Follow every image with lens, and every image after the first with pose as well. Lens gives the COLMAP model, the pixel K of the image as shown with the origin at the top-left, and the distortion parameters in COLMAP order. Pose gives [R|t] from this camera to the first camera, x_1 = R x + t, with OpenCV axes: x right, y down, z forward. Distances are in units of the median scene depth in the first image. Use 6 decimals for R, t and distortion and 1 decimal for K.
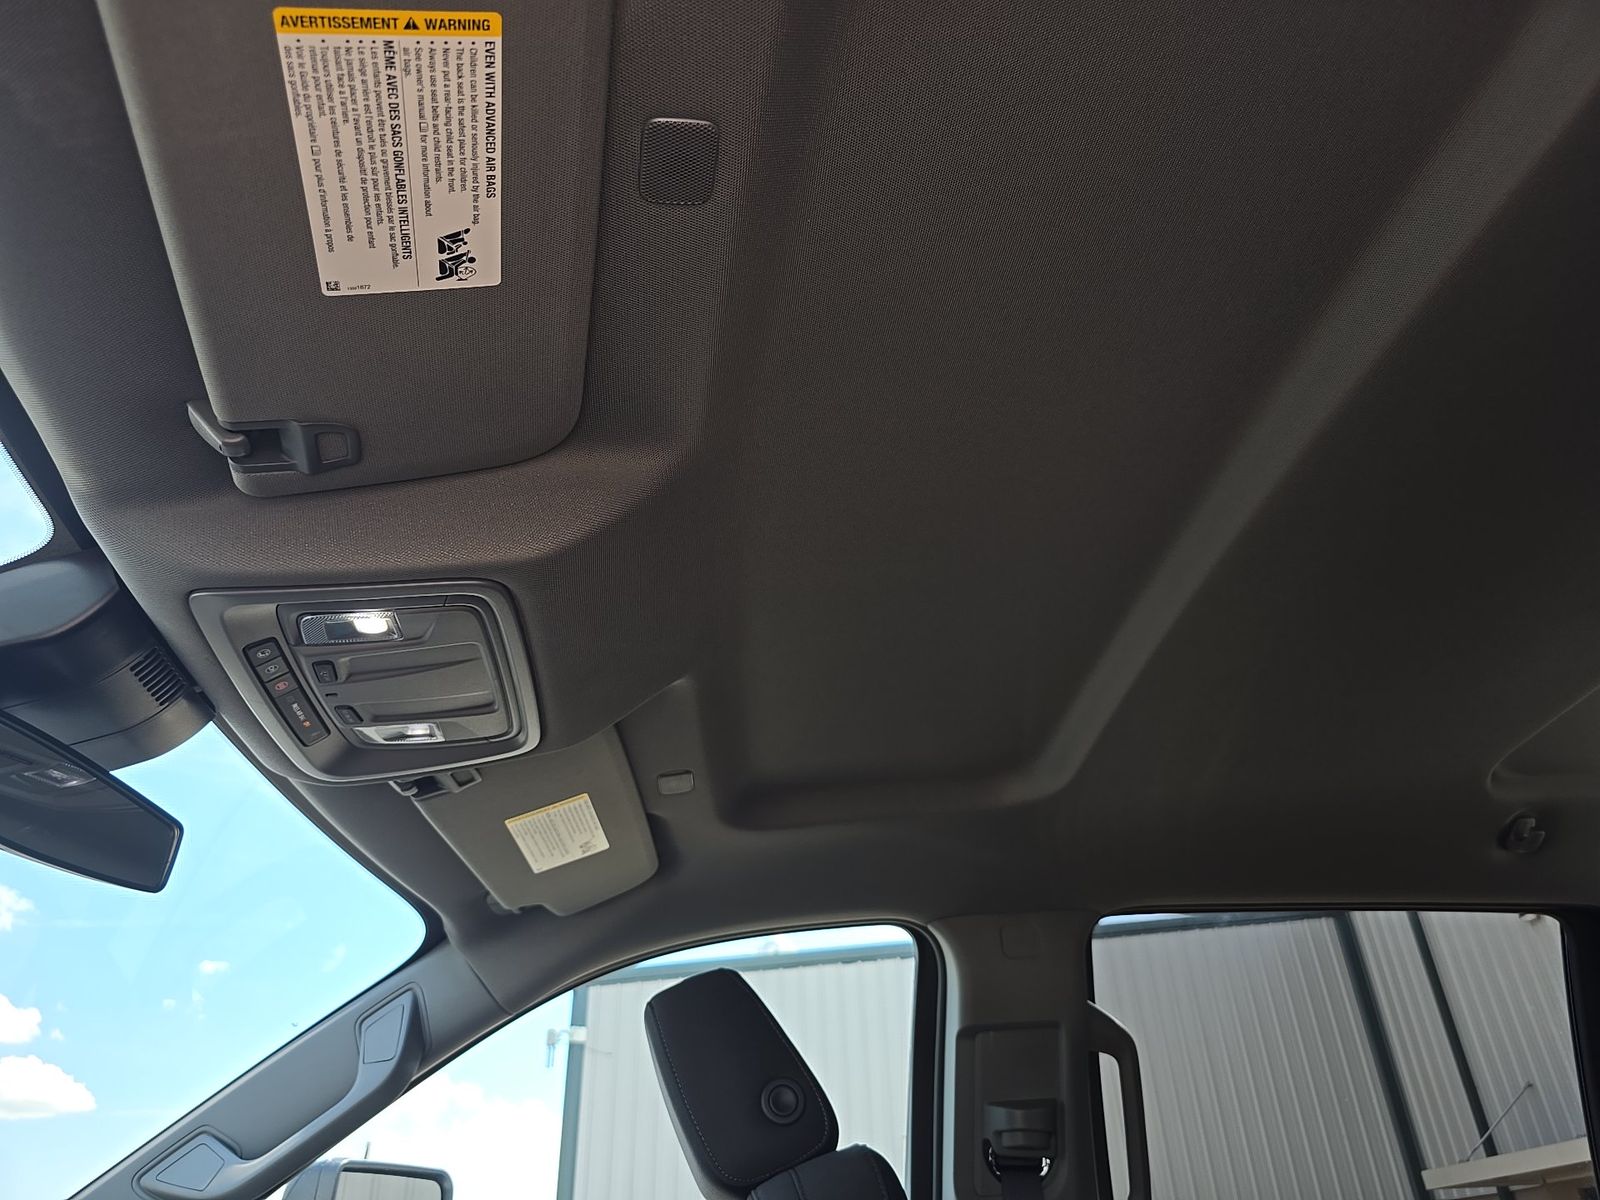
lens RADIAL K [[1158.9, 0, 800.0], [0, 1158.9, 600.0], [0, 0, 1]] dist [0.011570, -0.003605]
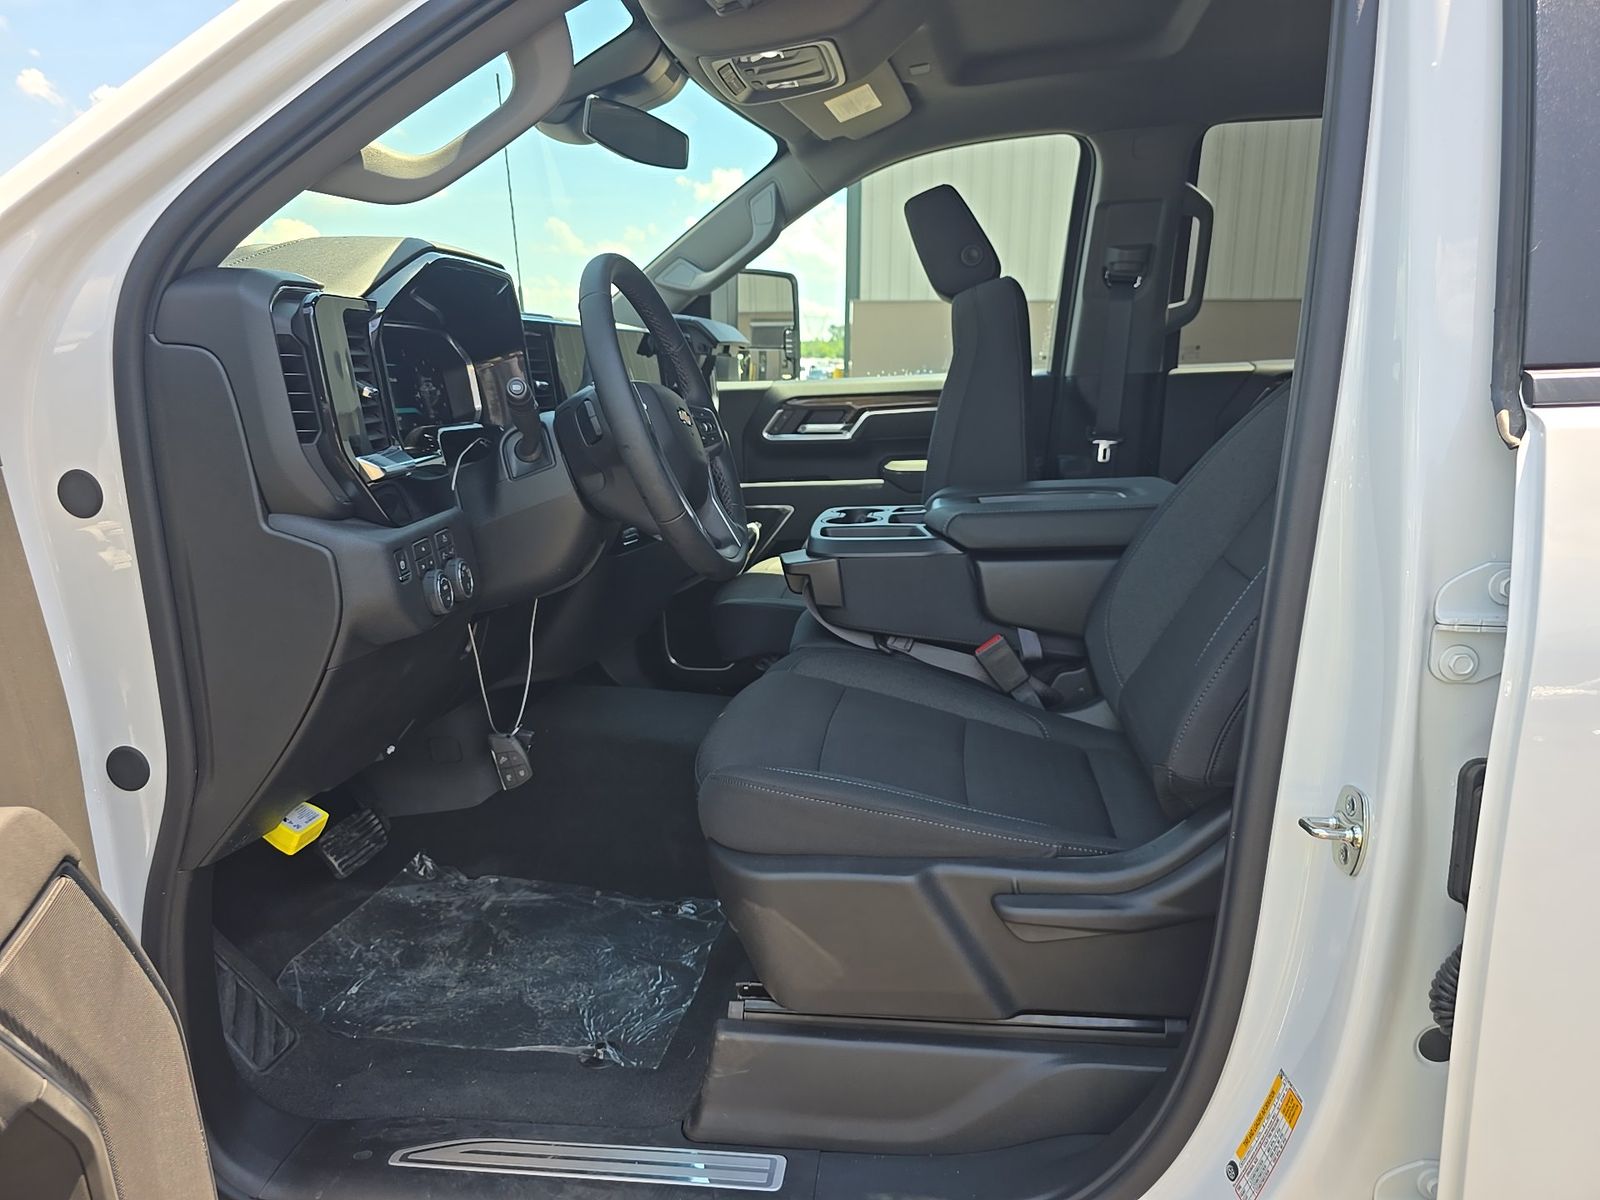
lens RADIAL K [[1158.9, 0, 800.0], [0, 1158.9, 600.0], [0, 0, 1]] dist [0.011570, -0.003605]
pose [[0.976241, 0.076794, -0.202621, 0.112877], [0.081660, 0.735763, 0.672298, -0.389126], [0.200709, -0.672871, 0.712011, -0.690076]]
